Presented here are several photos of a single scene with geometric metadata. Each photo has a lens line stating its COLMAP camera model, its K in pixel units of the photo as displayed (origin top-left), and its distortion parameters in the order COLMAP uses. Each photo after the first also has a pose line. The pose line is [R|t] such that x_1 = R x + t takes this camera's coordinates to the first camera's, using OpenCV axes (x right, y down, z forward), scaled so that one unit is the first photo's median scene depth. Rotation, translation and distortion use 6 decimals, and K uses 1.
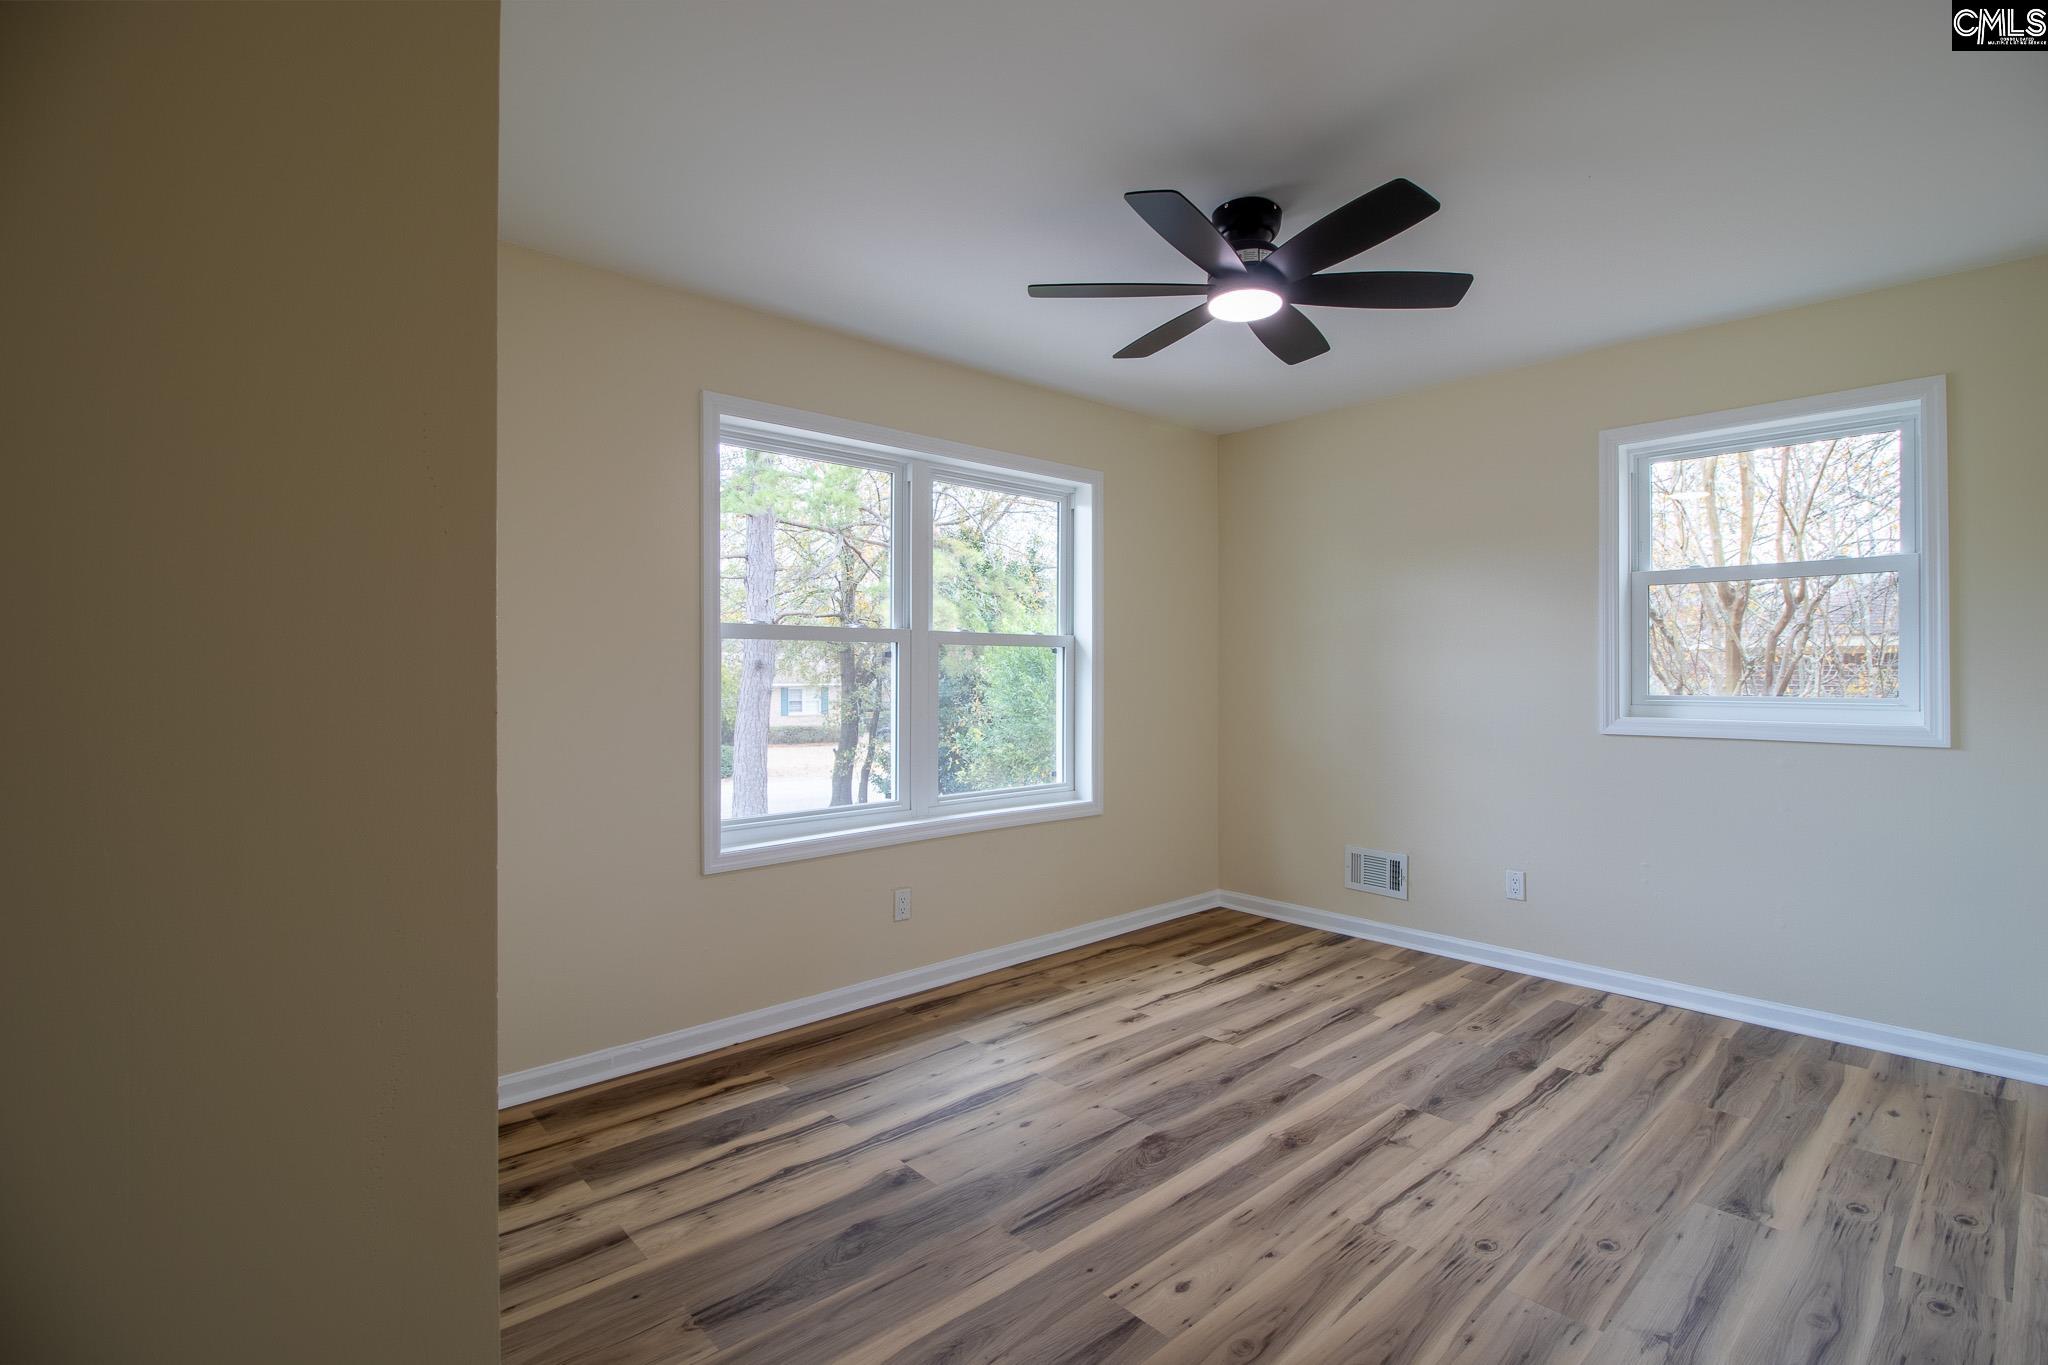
lens RADIAL K [[949.5, 0, 1016.2], [0, 949.5, 674.0], [0, 0, 1]] dist [-0.001521, -0.010967]
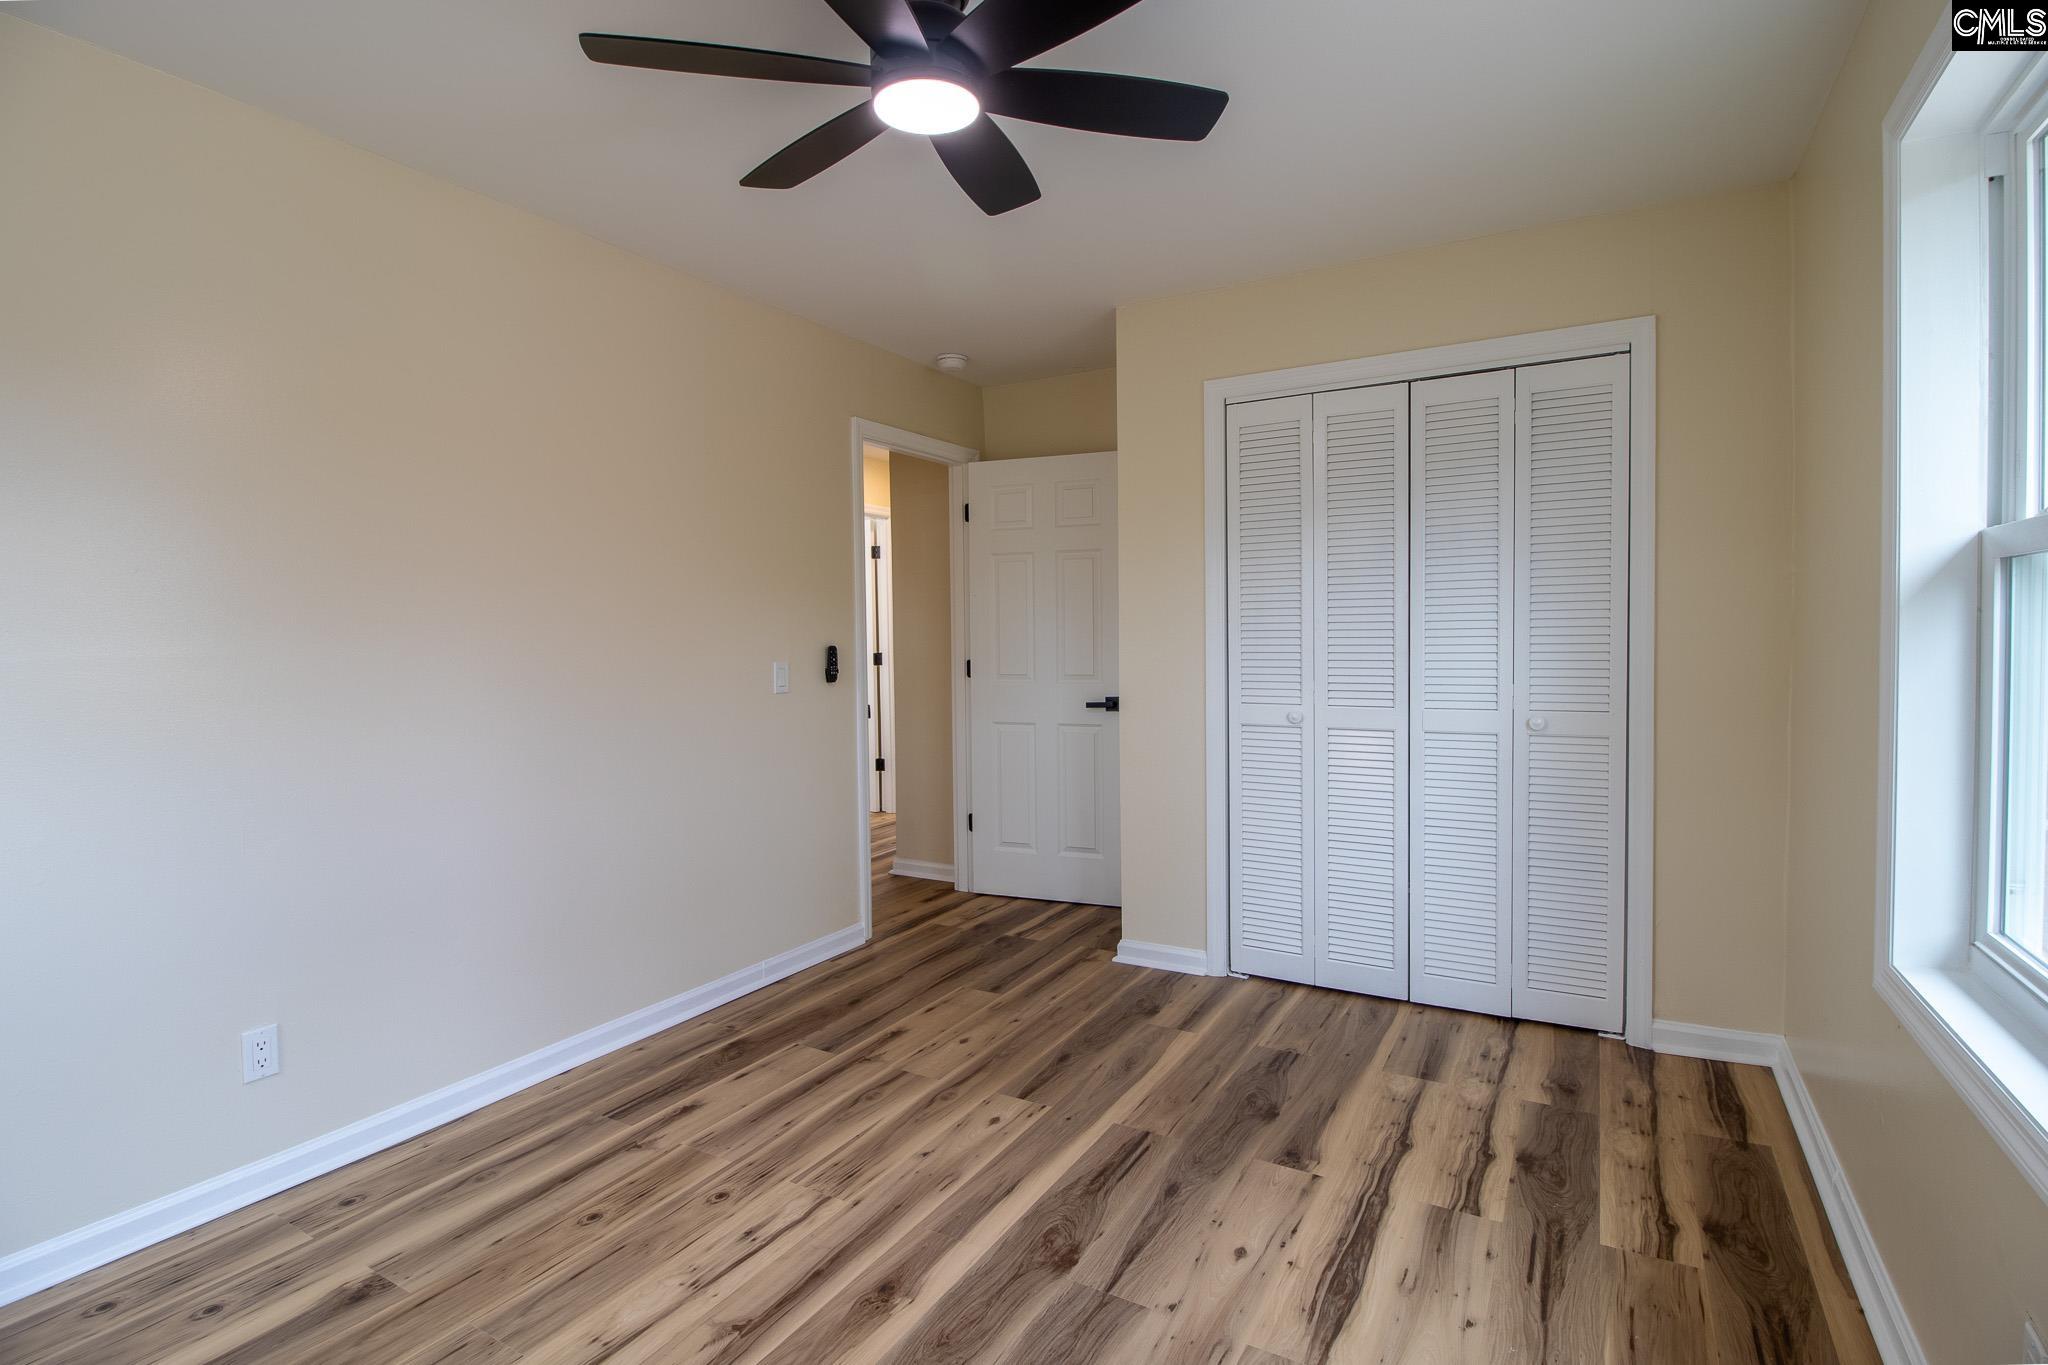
lens RADIAL K [[949.5, 0, 1023.8], [0, 949.5, 677.2], [0, 0, 1]] dist [-0.001521, -0.010967]
pose [[-0.949044, 0.027013, -0.313984, 0.452984], [0.013156, 0.998847, 0.046166, -0.005340], [0.314869, 0.039683, -0.948305, 1.905401]]
